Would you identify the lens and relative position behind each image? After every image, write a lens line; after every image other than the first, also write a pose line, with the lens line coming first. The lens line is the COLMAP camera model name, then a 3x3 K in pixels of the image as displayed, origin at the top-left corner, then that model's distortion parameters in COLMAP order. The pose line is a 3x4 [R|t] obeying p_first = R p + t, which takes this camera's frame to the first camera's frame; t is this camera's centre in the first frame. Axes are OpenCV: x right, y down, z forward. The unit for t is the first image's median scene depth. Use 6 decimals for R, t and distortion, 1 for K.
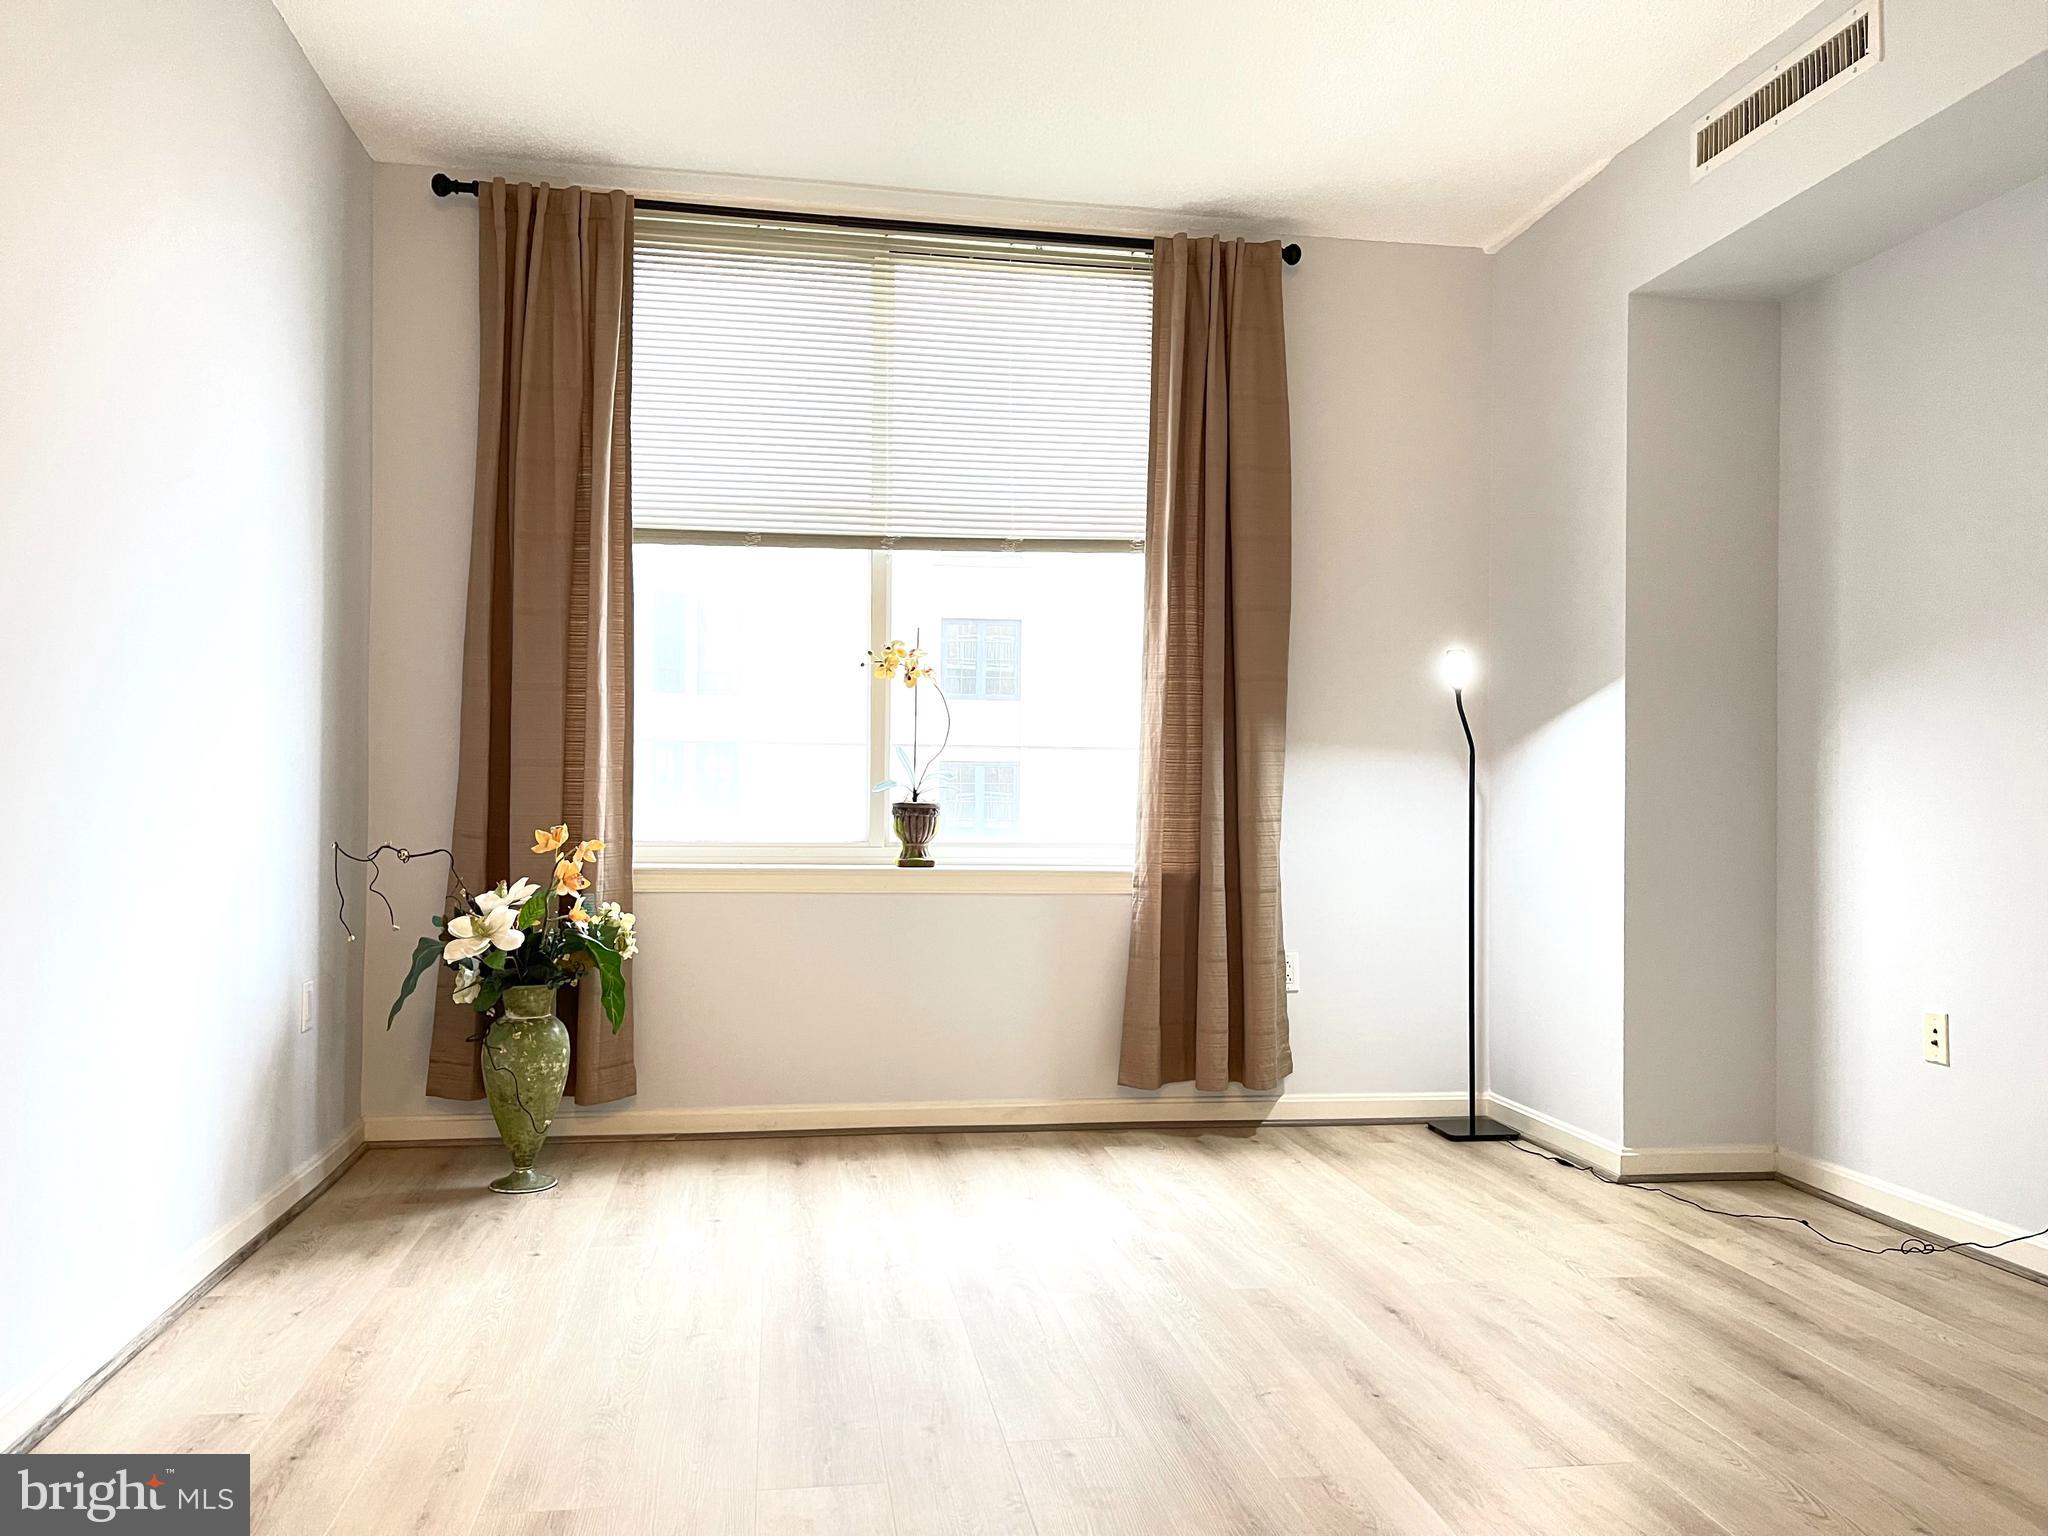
lens RADIAL K [[1538.3, 0, 1023.9], [0, 1538.3, 774.9], [0, 0, 1]] dist [0.069414, -0.101410]
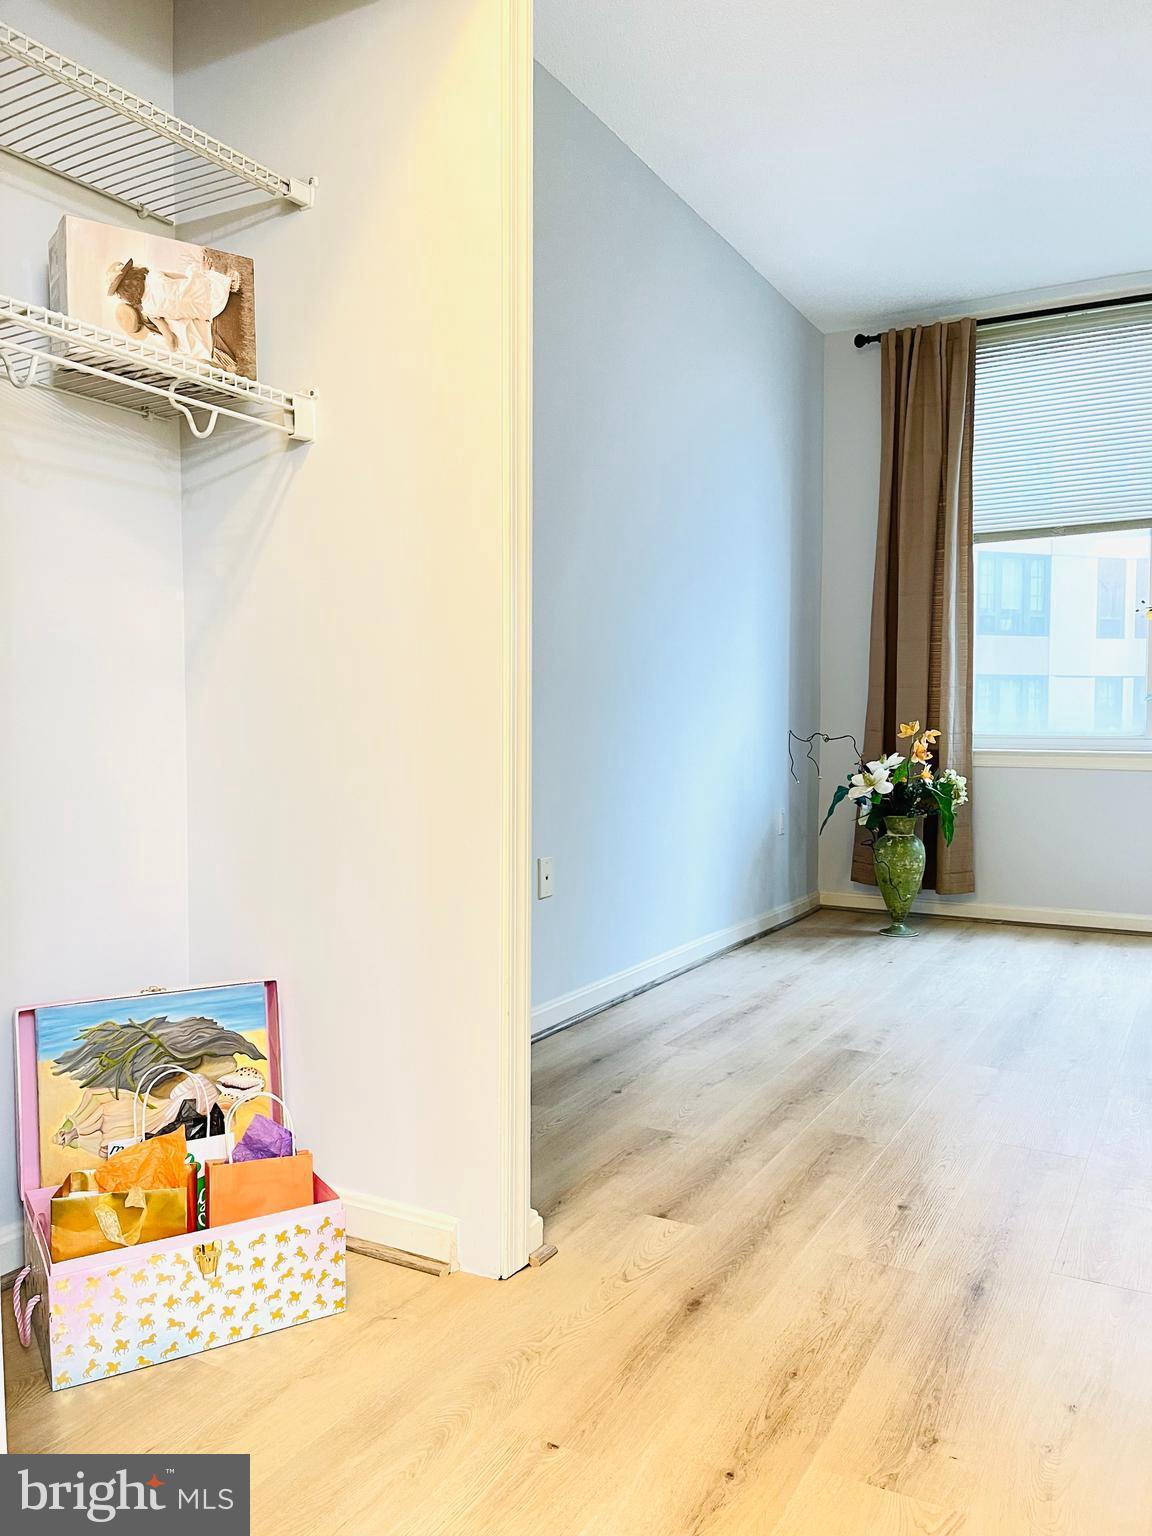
lens RADIAL K [[1153.8, 0, 570.8], [0, 1153.8, 774.2], [0, 0, 1]] dist [0.069414, -0.101410]
pose [[0.780656, 0.017912, -0.624704, 0.185486], [0.017222, 0.998593, 0.050153, 0.019186], [0.624723, -0.049911, 0.779249, -0.205365]]
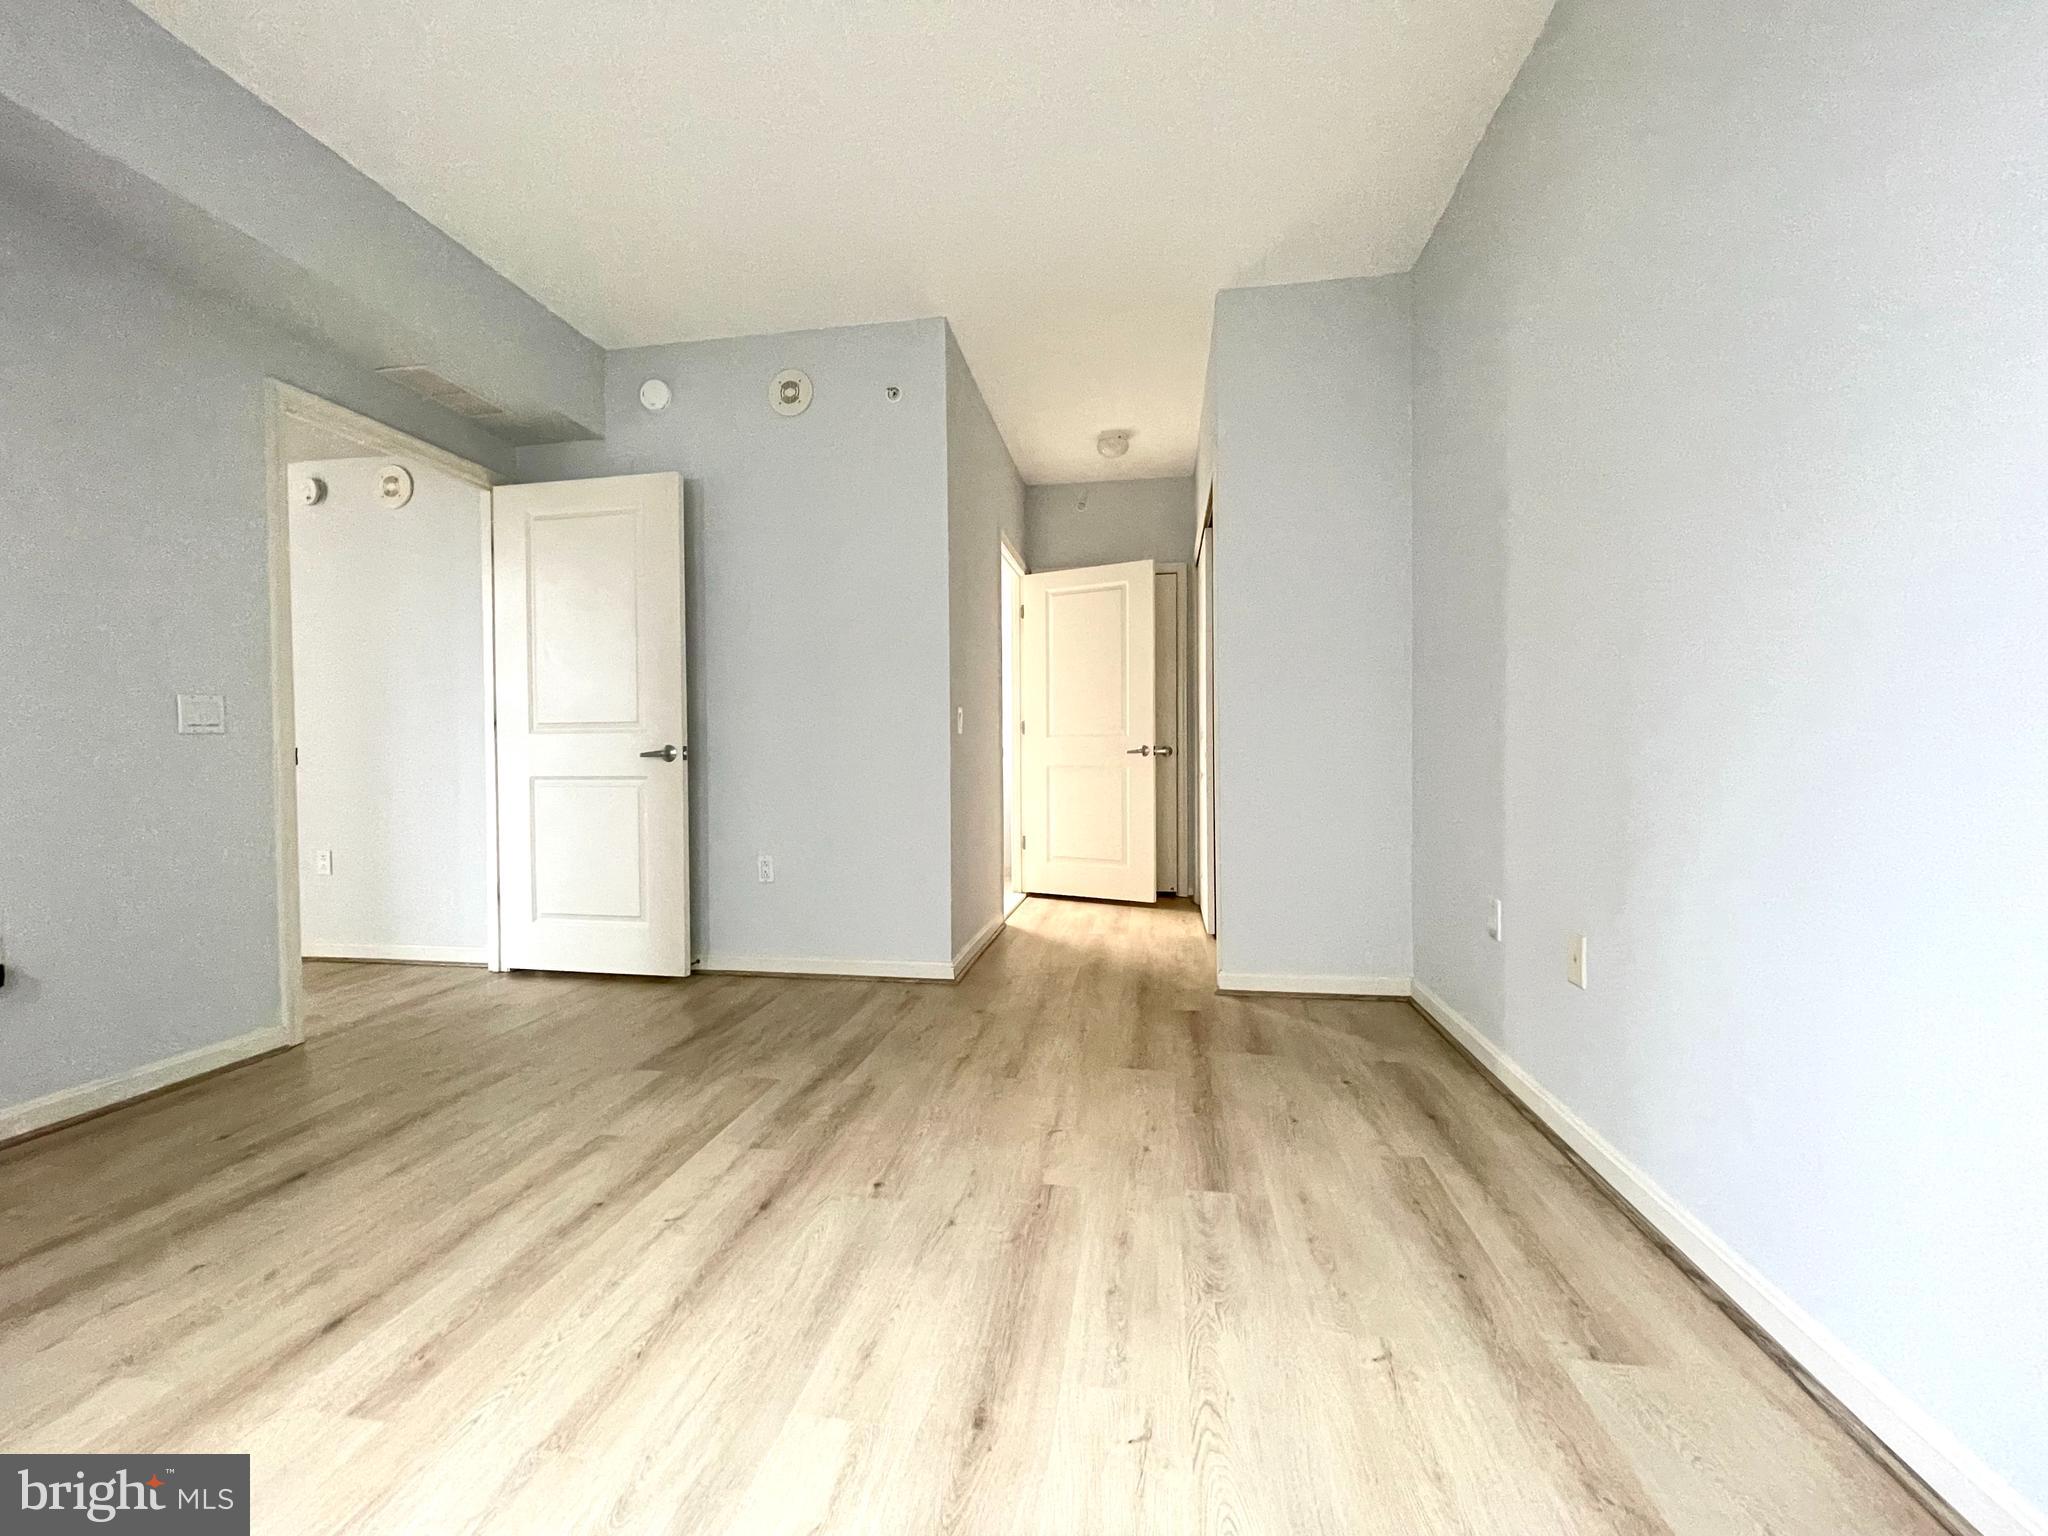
lens RADIAL K [[820.4, 0, 1016.4], [0, 820.4, 767.0], [0, 0, 1]] dist [-0.000232, -0.000538]
pose [[-0.947768, -0.006485, 0.318896, -0.198996], [-0.005972, 0.999979, 0.002587, 0.025791], [-0.318906, 0.000548, -0.947786, 0.993712]]
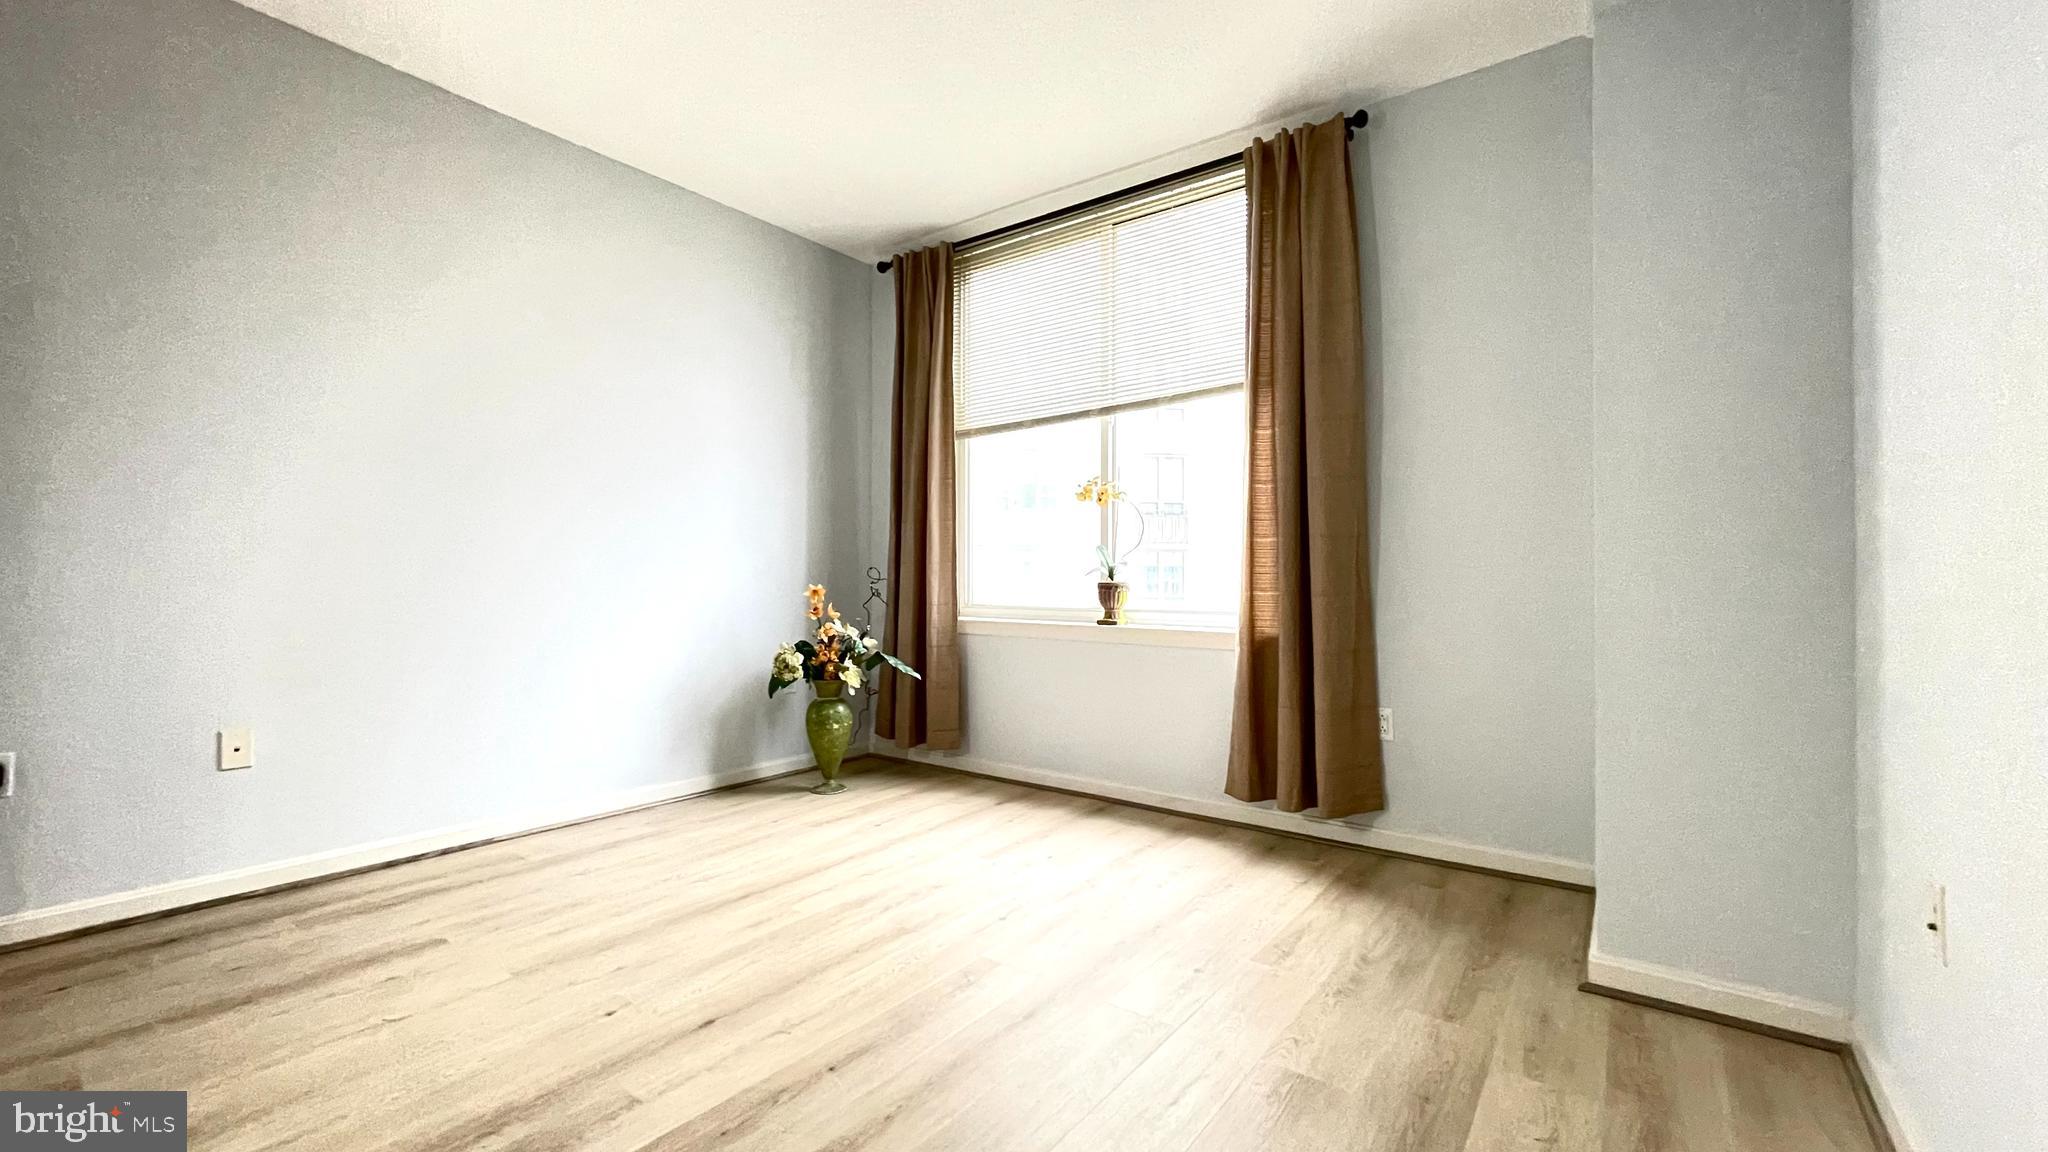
lens RADIAL K [[819.8, 0, 1022.1], [0, 819.8, 572.7], [0, 0, 1]] dist [-0.007865, -0.000178]
pose [[0.697728, -0.016436, -0.716174, 0.511274], [0.015122, 0.999852, -0.008214, 0.016517], [0.716203, -0.005098, 0.697873, 0.436547]]
